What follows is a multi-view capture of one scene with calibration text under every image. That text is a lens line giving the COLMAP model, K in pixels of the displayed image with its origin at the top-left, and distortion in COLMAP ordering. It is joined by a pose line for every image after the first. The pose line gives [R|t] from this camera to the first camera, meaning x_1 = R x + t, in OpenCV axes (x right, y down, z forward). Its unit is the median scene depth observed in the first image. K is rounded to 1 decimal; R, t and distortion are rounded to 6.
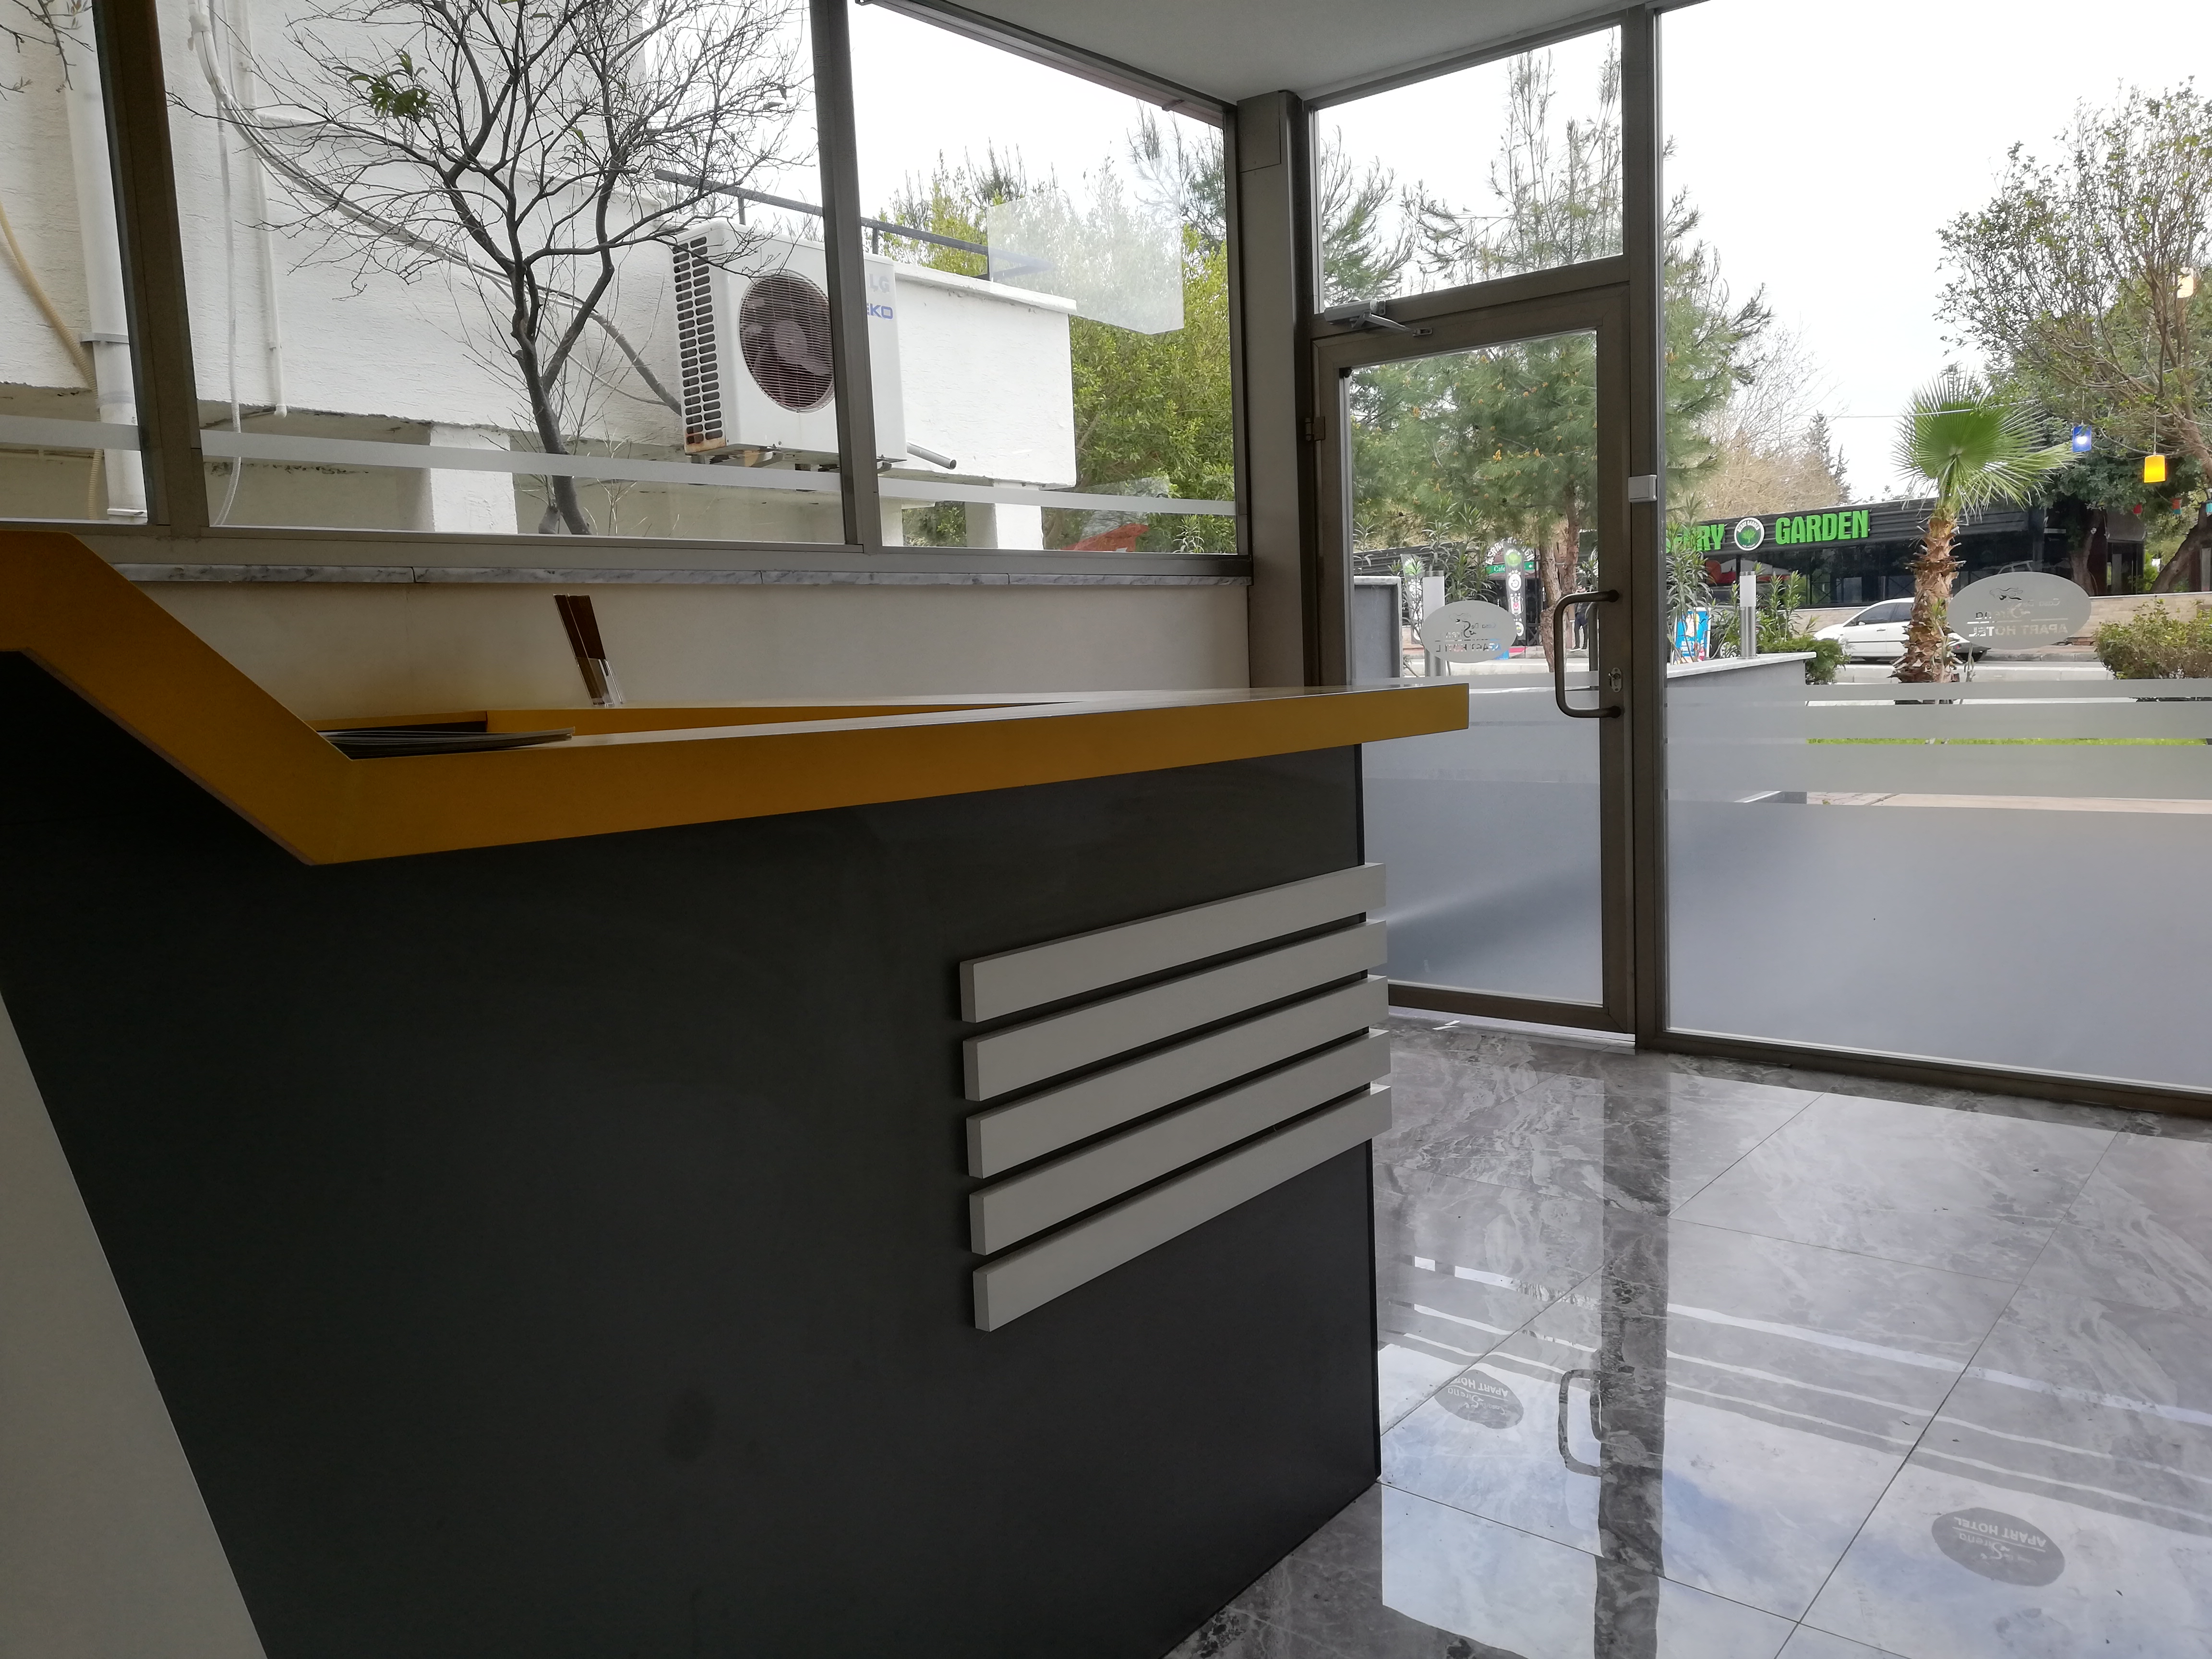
lens RADIAL K [[1658.6, 0, 1104.3], [0, 1658.6, 835.8], [0, 0, 1]] dist [0.074613, -0.101674]
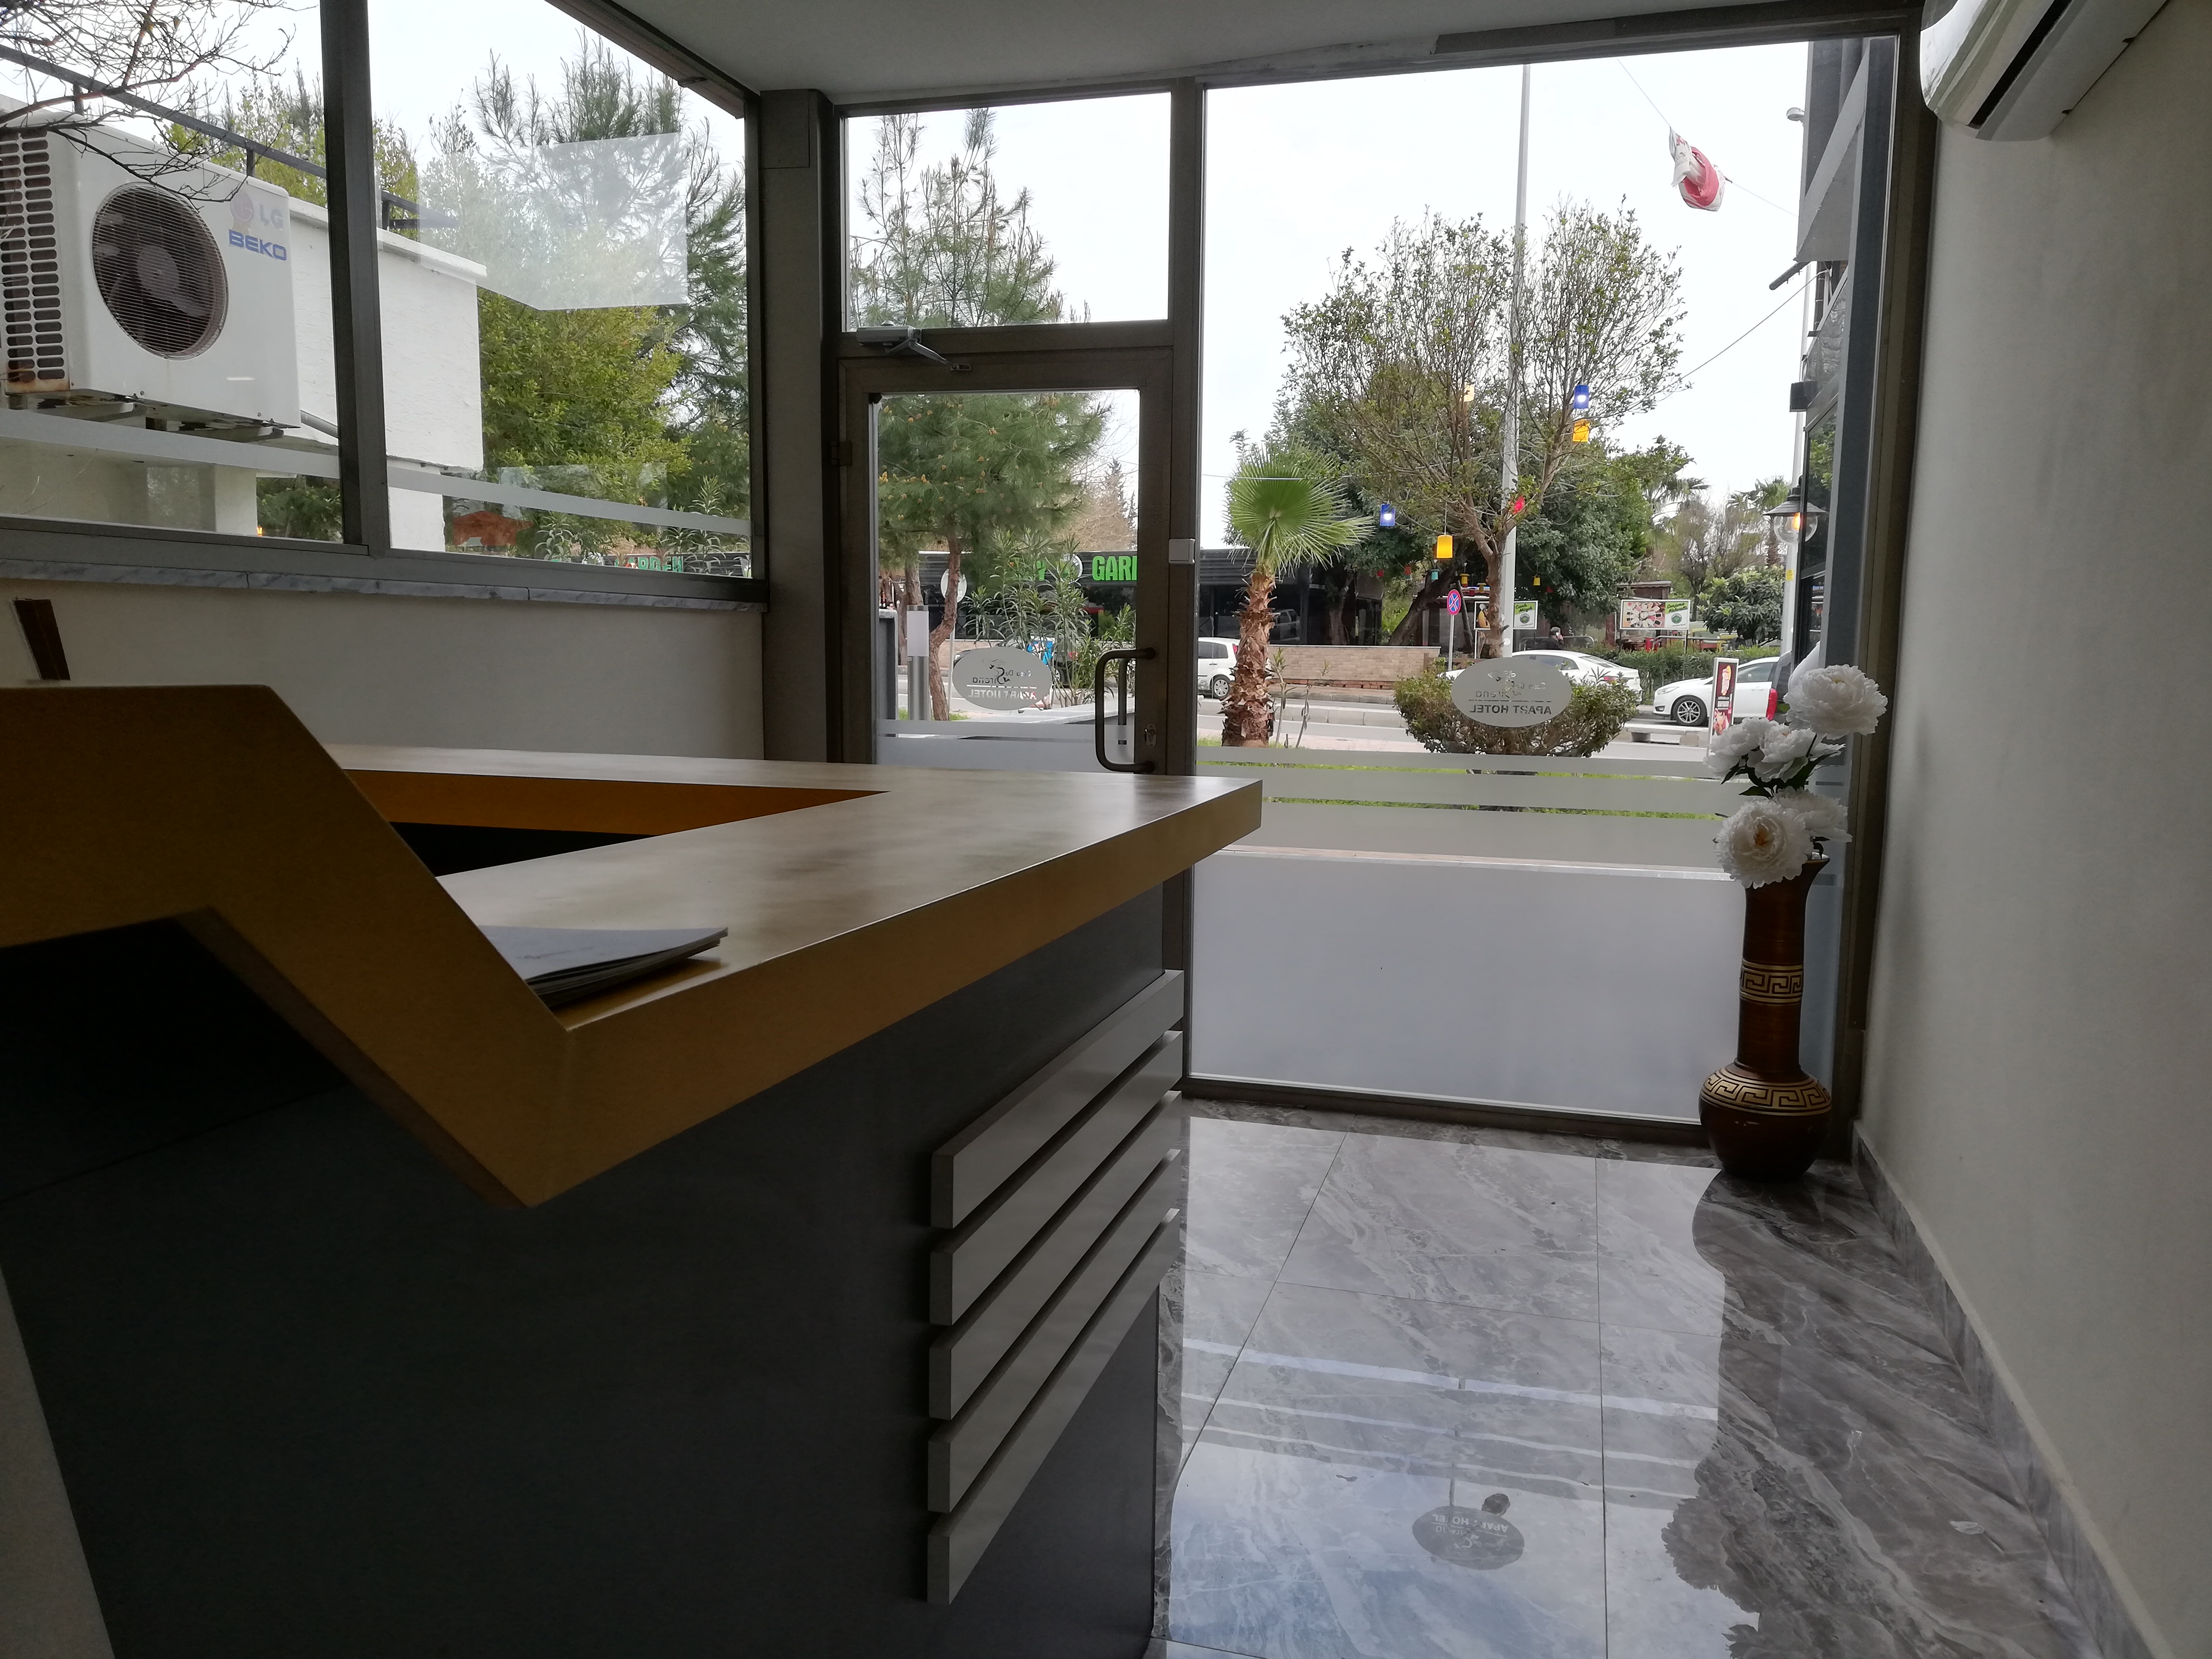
lens RADIAL K [[1658.6, 0, 1104.3], [0, 1658.6, 835.8], [0, 0, 1]] dist [0.074613, -0.101674]
pose [[0.918980, 0.010714, 0.394159, -0.084214], [-0.009565, 0.999942, -0.004880, -0.018877], [-0.394189, 0.000714, 0.919029, 0.057399]]
